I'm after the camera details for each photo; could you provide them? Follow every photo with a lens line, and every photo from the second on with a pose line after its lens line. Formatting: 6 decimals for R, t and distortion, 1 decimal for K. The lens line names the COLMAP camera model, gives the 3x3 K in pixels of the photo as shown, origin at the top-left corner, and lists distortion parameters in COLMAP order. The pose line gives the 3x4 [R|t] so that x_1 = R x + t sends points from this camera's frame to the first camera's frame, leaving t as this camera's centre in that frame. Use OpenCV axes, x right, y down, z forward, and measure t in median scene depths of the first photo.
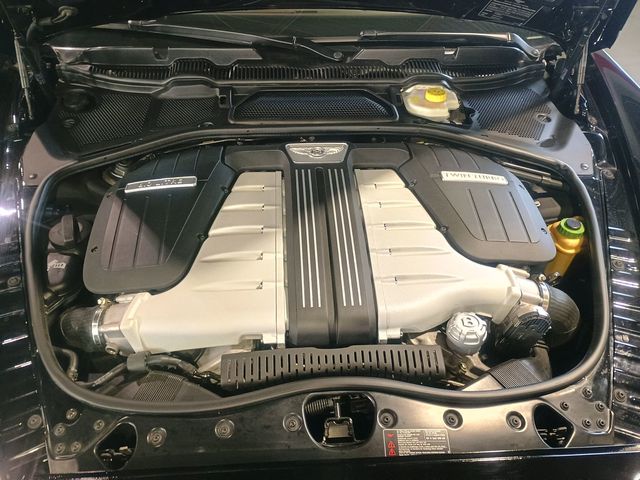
lens RADIAL K [[558.2, 0, 321.6], [0, 558.2, 232.4], [0, 0, 1]] dist [0.059683, -0.086783]
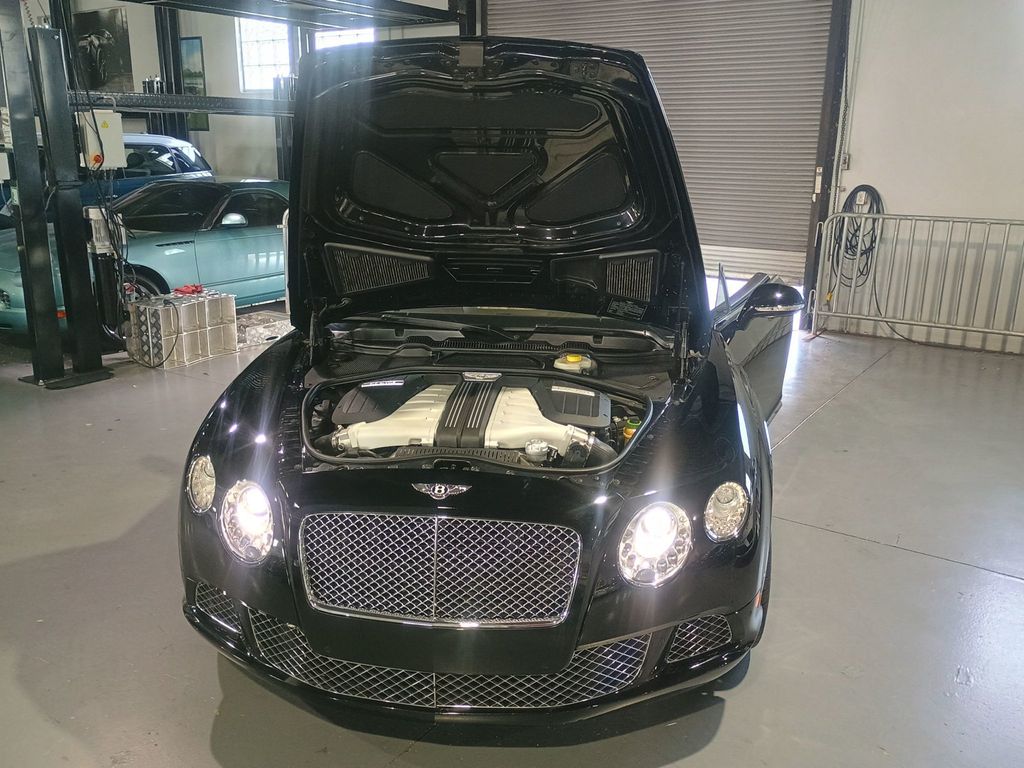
lens RADIAL K [[893.1, 0, 514.6], [0, 893.1, 371.8], [0, 0, 1]] dist [0.059683, -0.086783]
pose [[0.984179, 0.033740, -0.173935, 0.529302], [-0.102012, 0.910563, -0.400585, 0.854352], [0.144863, 0.411991, 0.899599, -1.276940]]
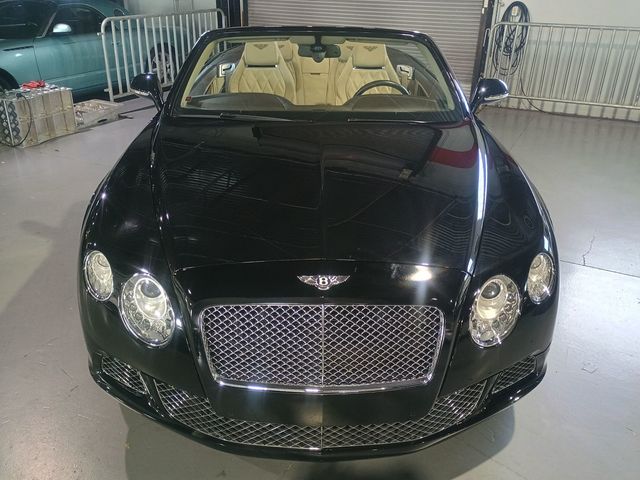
lens RADIAL K [[557.8, 0, 321.9], [0, 557.8, 237.9], [0, 0, 1]] dist [0.066316, -0.094348]
pose [[0.998824, 0.017518, -0.045200, 0.060658], [-0.027347, 0.973507, -0.227014, 0.511618], [0.040025, 0.227983, 0.972842, -0.795971]]
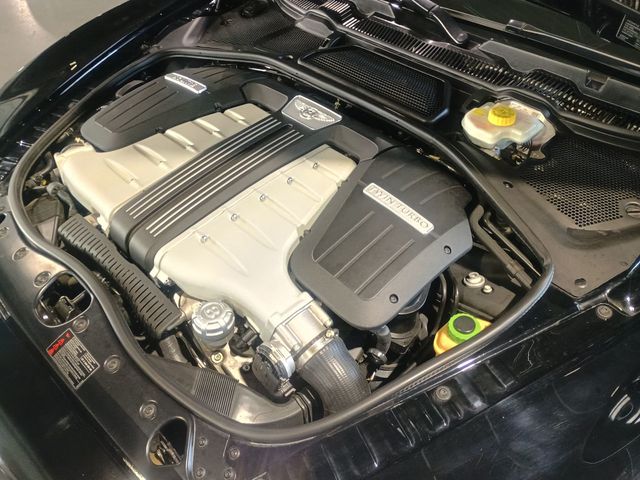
lens RADIAL K [[558.2, 0, 321.6], [0, 558.2, 232.4], [0, 0, 1]] dist [0.059683, -0.086783]
pose [[0.651341, 0.490920, -0.578578, 0.667889], [-0.452340, 0.863418, 0.223378, -0.191160], [0.609215, 0.116218, 0.784443, 0.283537]]
